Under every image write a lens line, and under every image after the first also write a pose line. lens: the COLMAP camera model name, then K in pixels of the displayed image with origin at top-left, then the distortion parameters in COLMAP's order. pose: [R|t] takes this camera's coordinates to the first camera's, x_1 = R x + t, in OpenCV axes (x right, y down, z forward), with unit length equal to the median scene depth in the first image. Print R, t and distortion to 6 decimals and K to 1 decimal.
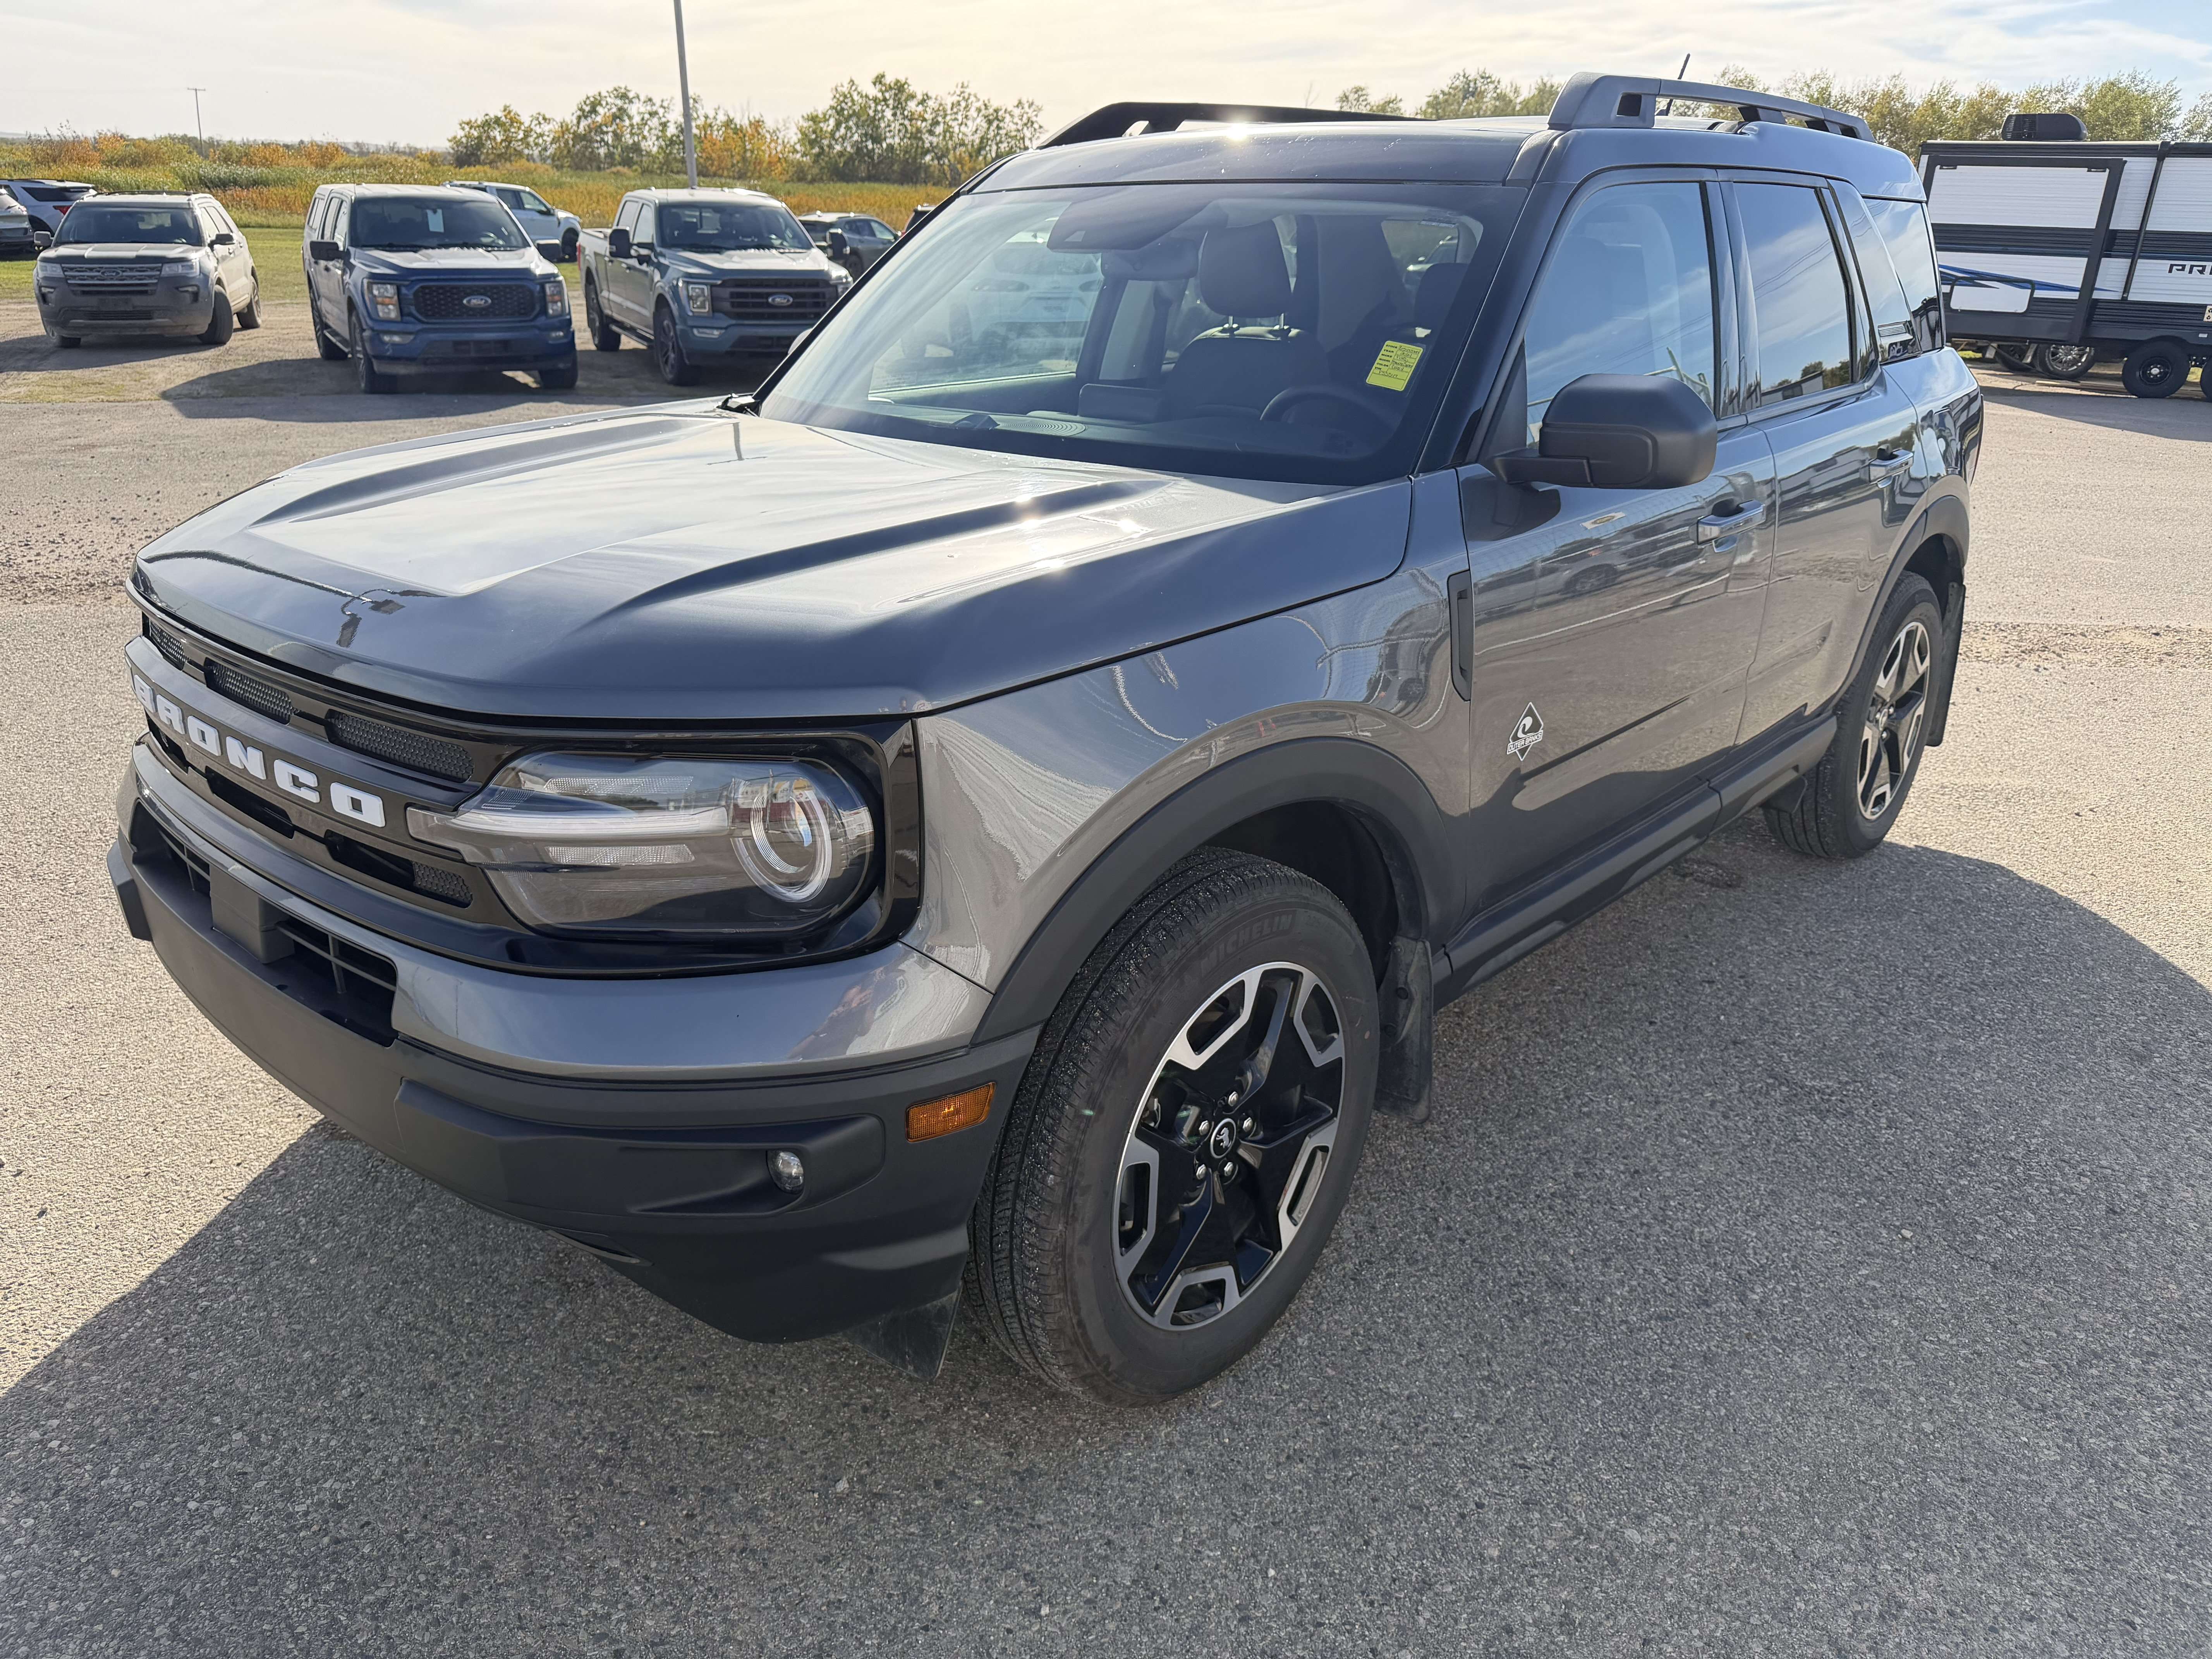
lens RADIAL K [[1594.9, 0, 1114.3], [0, 1594.9, 826.0], [0, 0, 1]] dist [0.010640, -0.018053]
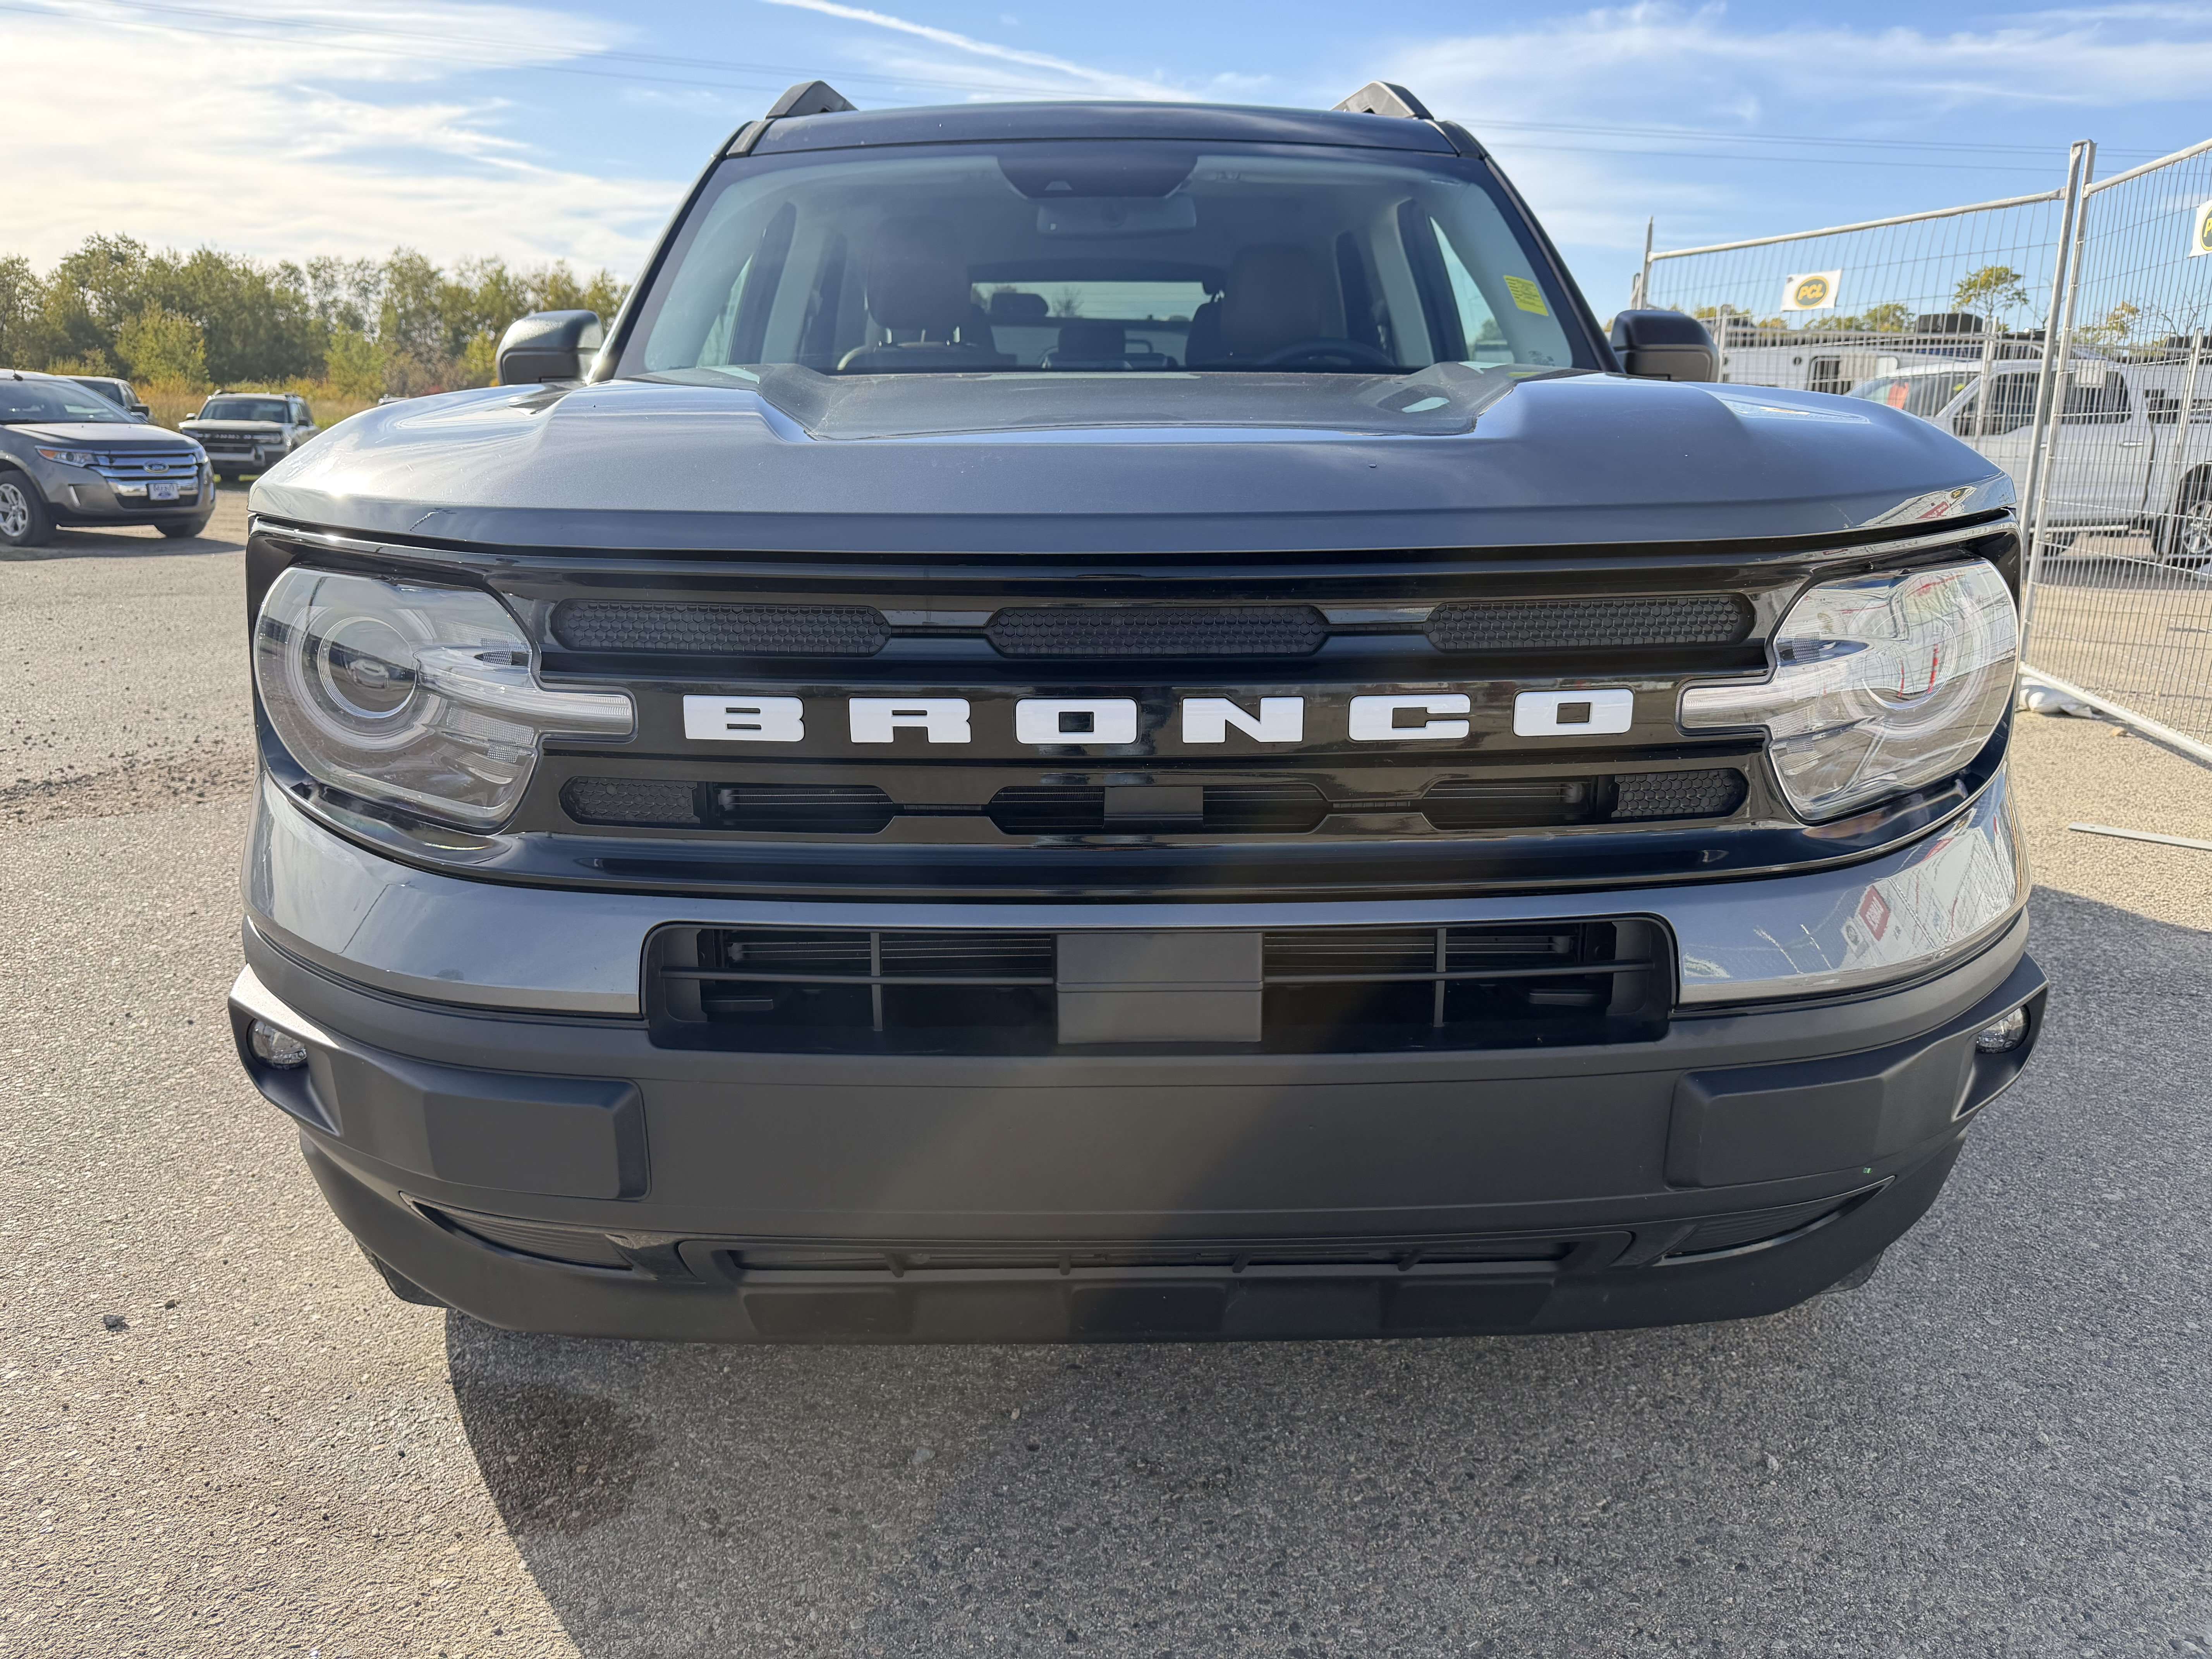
lens RADIAL K [[1594.9, 0, 1102.4], [0, 1594.9, 812.1], [0, 0, 1]] dist [0.010640, -0.018053]
pose [[0.724841, -0.175965, 0.666064, -0.923042], [0.248321, 0.968571, -0.014351, -0.010386], [-0.642605, 0.175800, 0.745756, 0.503431]]
